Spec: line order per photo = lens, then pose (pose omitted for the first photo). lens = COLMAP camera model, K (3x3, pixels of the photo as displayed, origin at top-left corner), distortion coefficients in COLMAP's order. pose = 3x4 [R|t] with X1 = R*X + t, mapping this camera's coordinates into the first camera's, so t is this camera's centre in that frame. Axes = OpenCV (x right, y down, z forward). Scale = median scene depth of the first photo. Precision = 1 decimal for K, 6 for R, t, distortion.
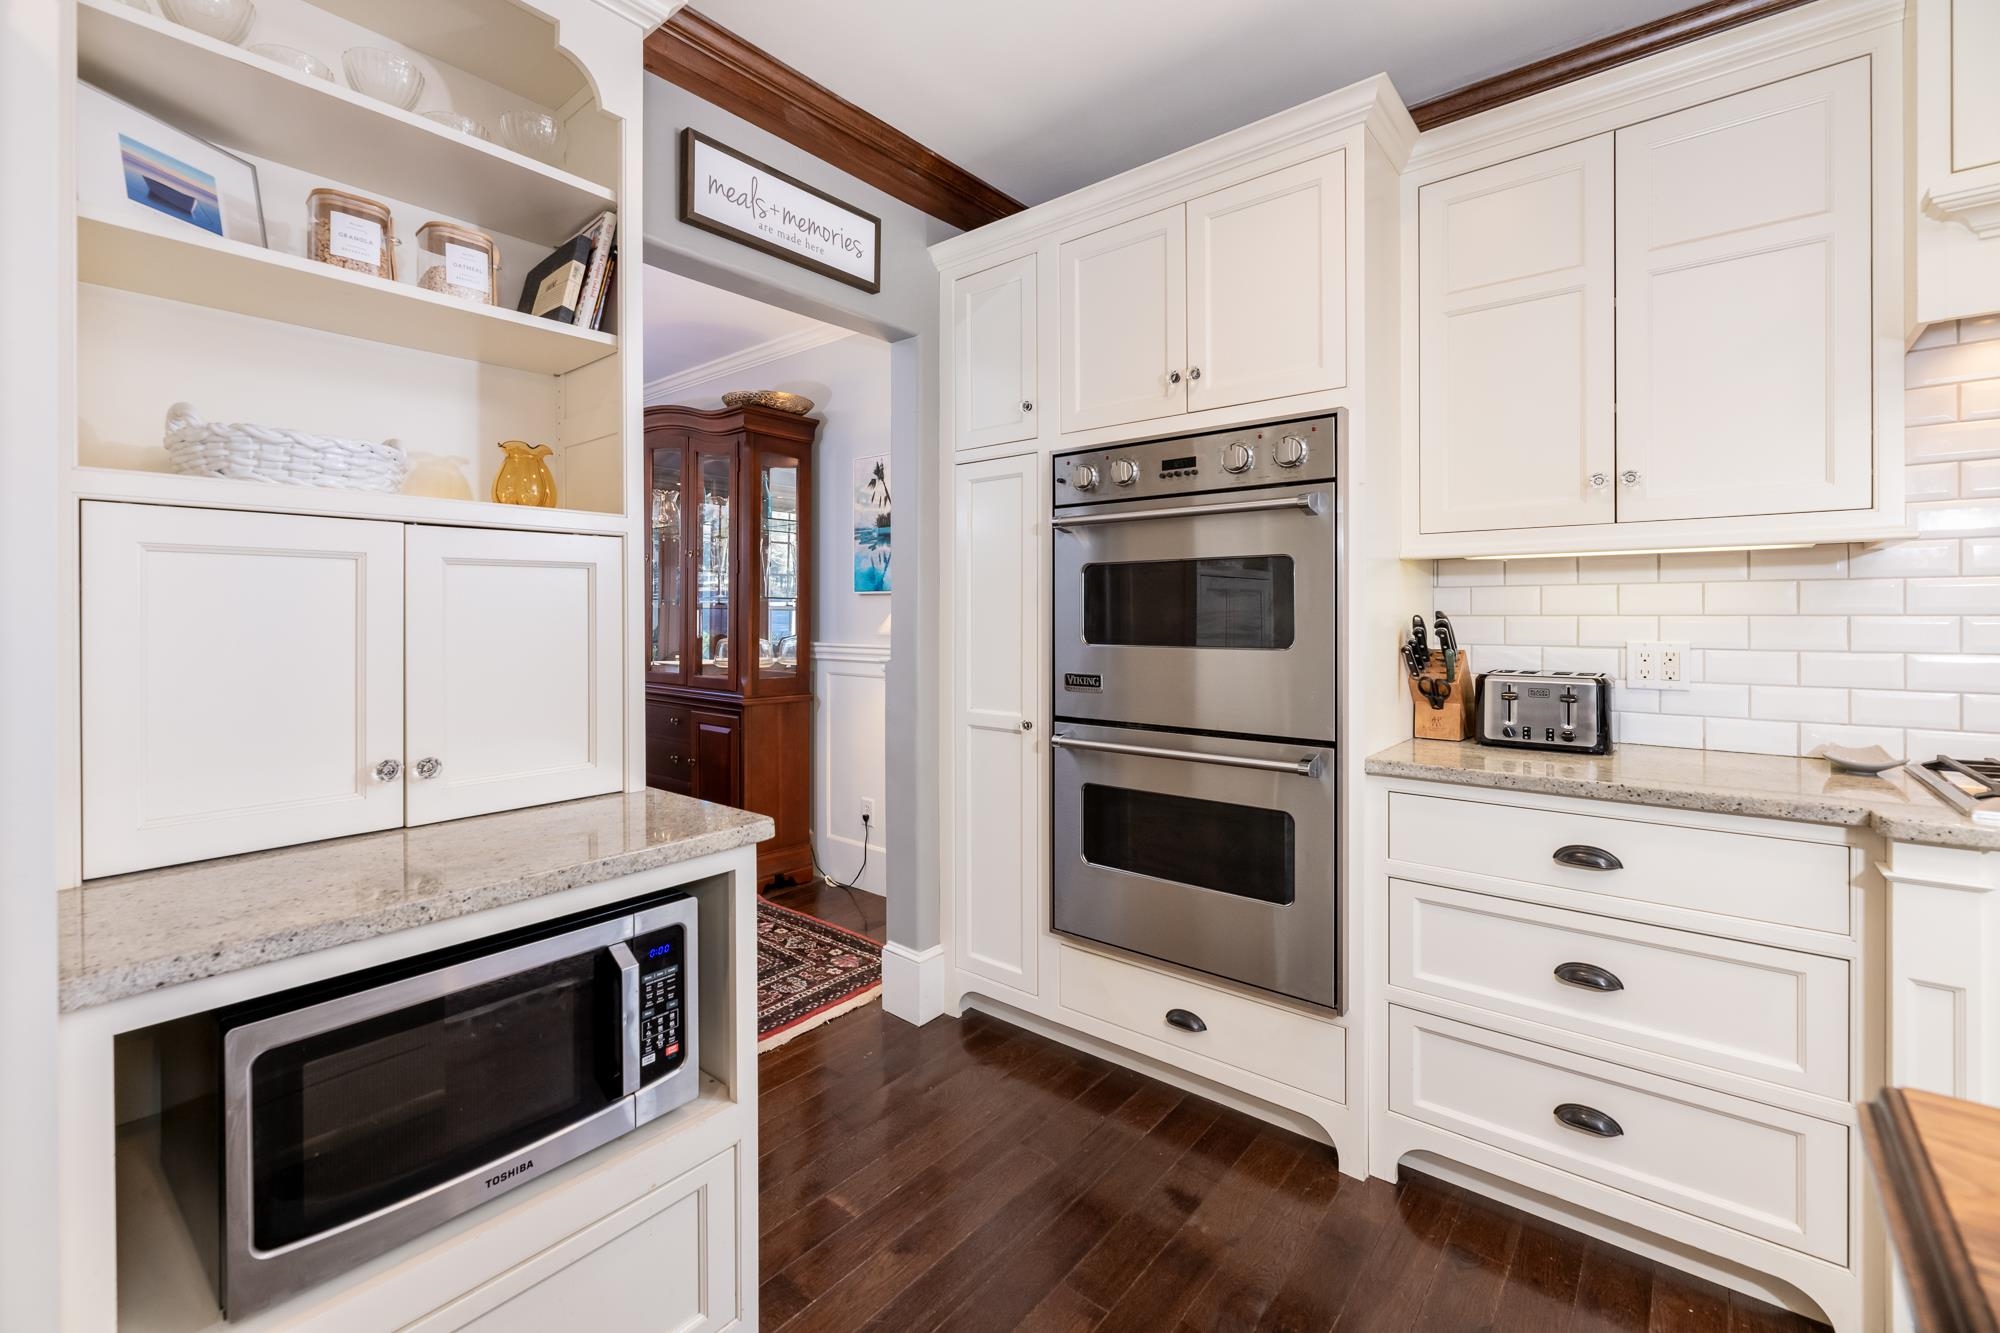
lens RADIAL K [[849.4, 0, 998.7], [0, 849.4, 602.4], [0, 0, 1]] dist [-0.000450, -0.000093]
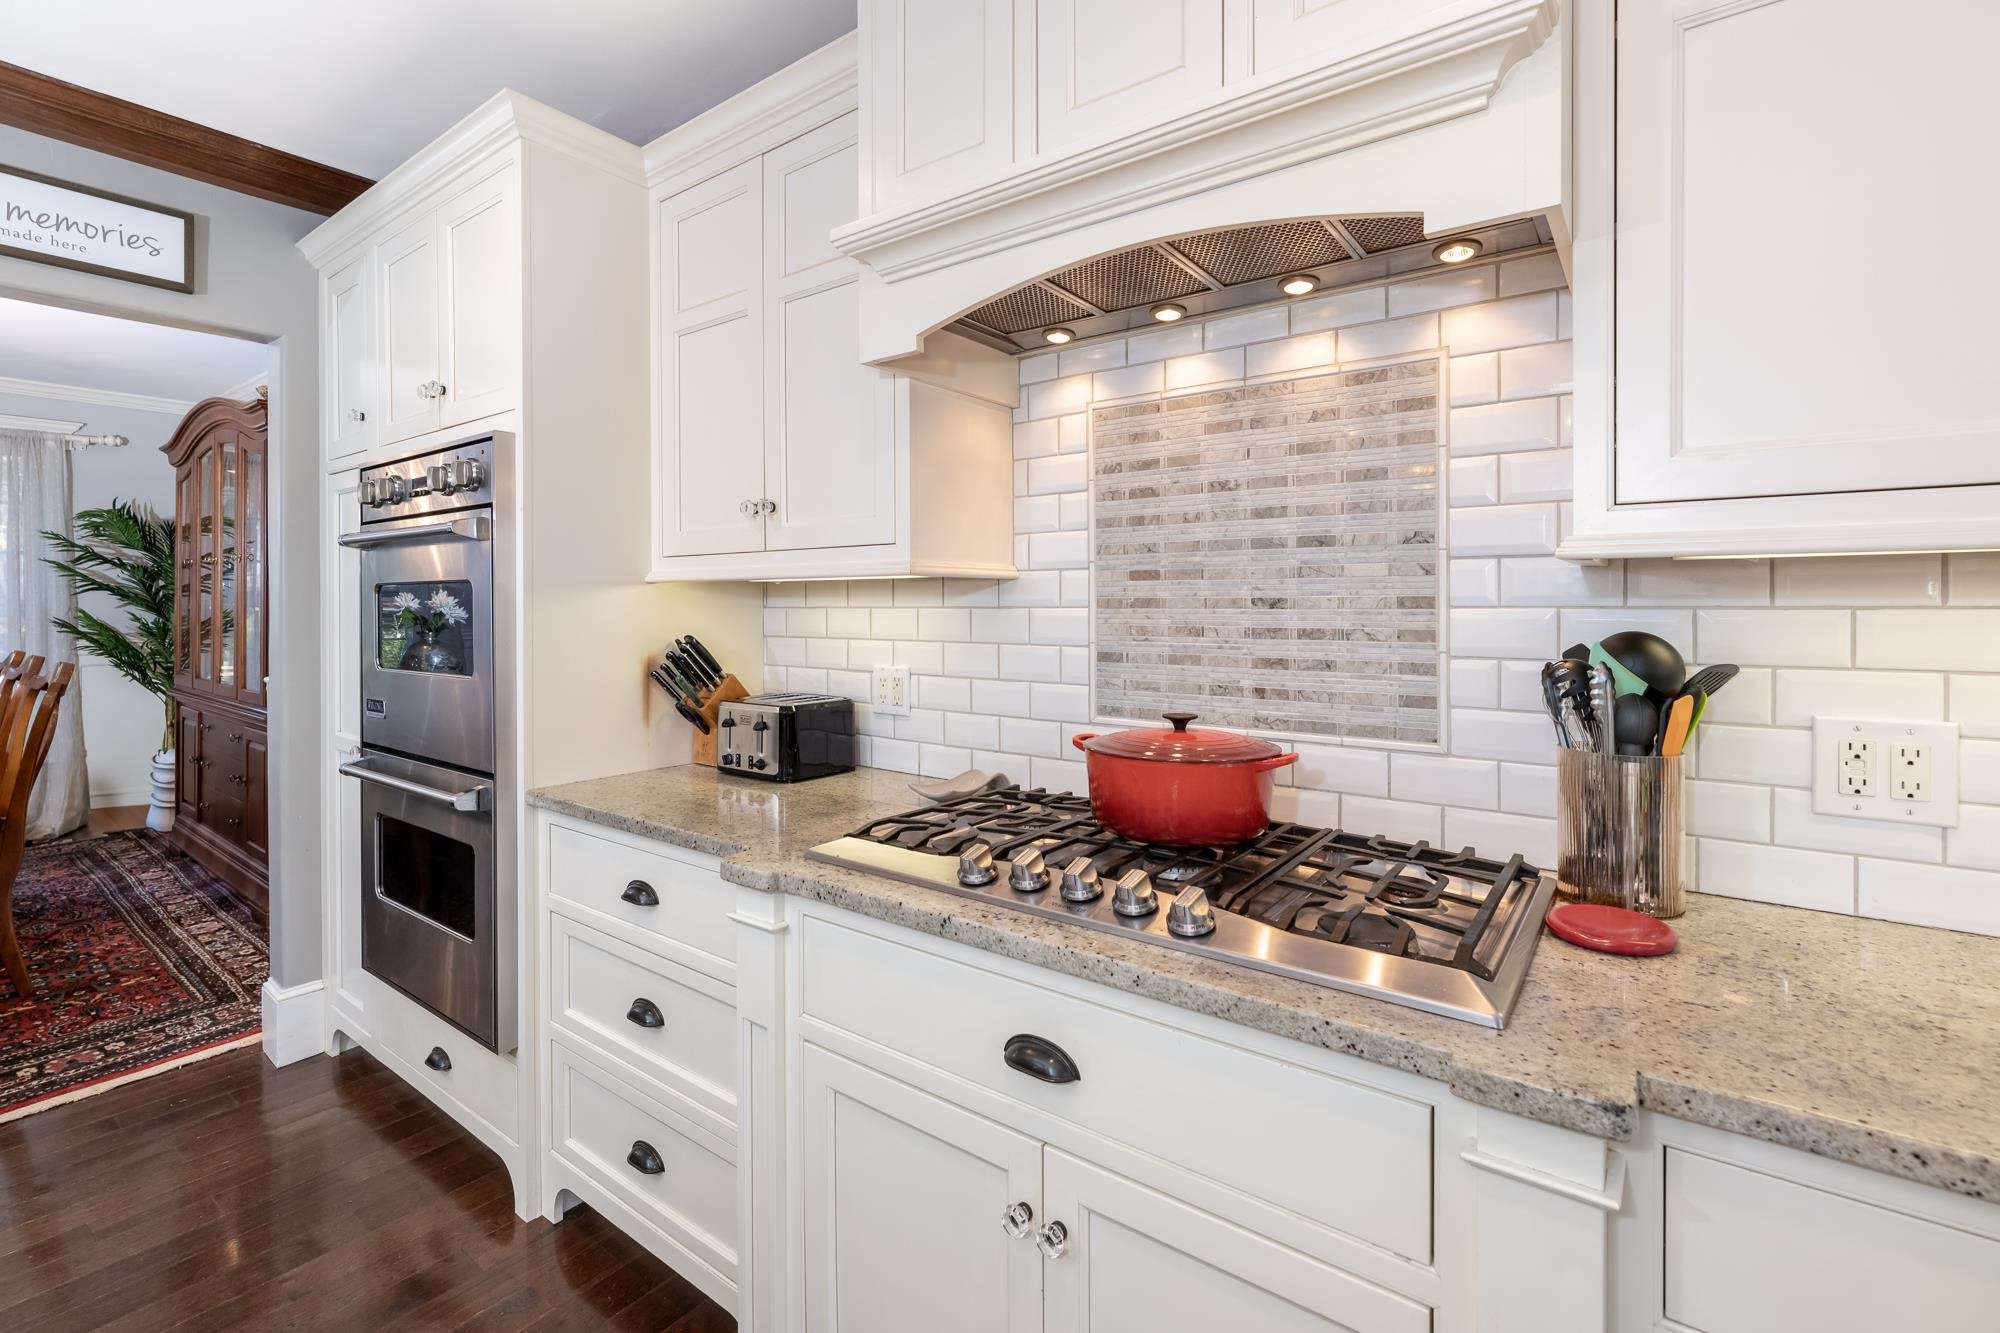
lens RADIAL K [[888.2, 0, 1018.7], [0, 888.2, 606.7], [0, 0, 1]] dist [0.000730, 0.000467]
pose [[0.998211, -0.001448, 0.059780, 0.769460], [0.000680, 0.999917, 0.012863, -0.033309], [-0.059794, -0.012799, 0.998129, -0.042109]]
